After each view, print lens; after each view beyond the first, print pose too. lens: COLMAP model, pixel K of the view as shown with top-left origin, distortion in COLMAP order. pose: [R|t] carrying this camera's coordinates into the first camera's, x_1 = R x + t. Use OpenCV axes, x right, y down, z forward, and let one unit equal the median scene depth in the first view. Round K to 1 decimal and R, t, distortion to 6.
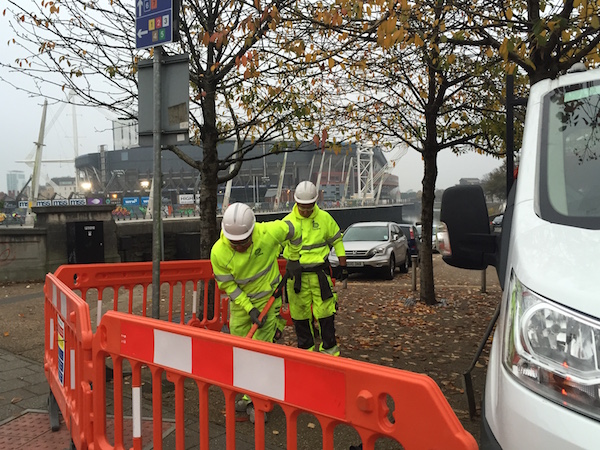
lens RADIAL K [[573.4, 0, 300.0], [0, 573.4, 225.0], [0, 0, 1]] dist [0.117380, -0.160840]
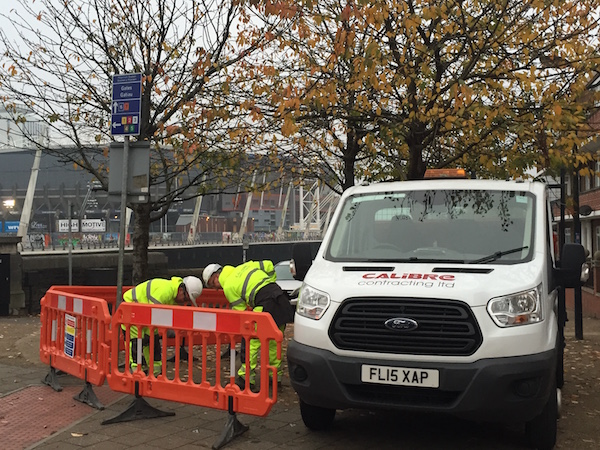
lens RADIAL K [[771.3, 0, 298.1], [0, 771.3, 217.2], [0, 0, 1]] dist [0.079251, -0.016162]
pose [[0.994983, 0.024592, 0.096974, -0.001558], [-0.018674, 0.997934, -0.061472, 0.003226], [-0.098285, 0.059353, 0.993387, -0.379130]]
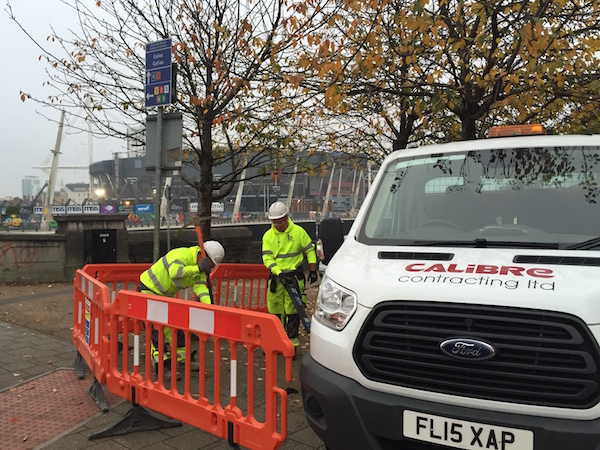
lens RADIAL K [[573.4, 0, 300.0], [0, 573.4, 225.0], [0, 0, 1]] dist [0.117380, -0.160840]
pose [[0.999668, 0.017450, -0.018982, 0.046501], [-0.017759, 0.999710, -0.016287, -0.003958], [0.018692, 0.016619, 0.999687, -0.143497]]
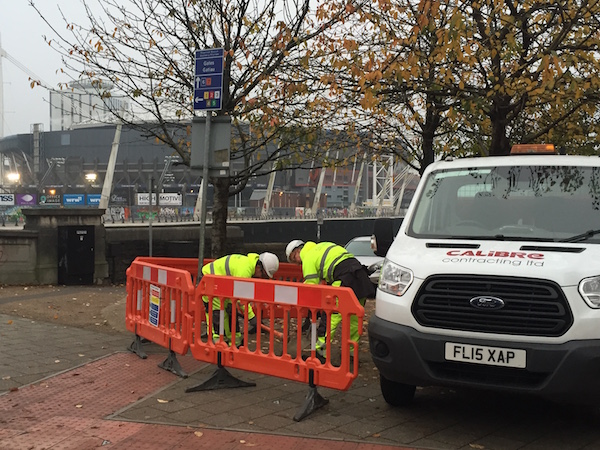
lens RADIAL K [[771.3, 0, 298.1], [0, 771.3, 217.2], [0, 0, 1]] dist [0.079251, -0.016162]
pose [[0.999371, 0.035207, 0.004242, -0.008110], [-0.035077, 0.999000, -0.027739, 0.003950], [-0.005215, 0.027573, 0.999606, -0.377161]]
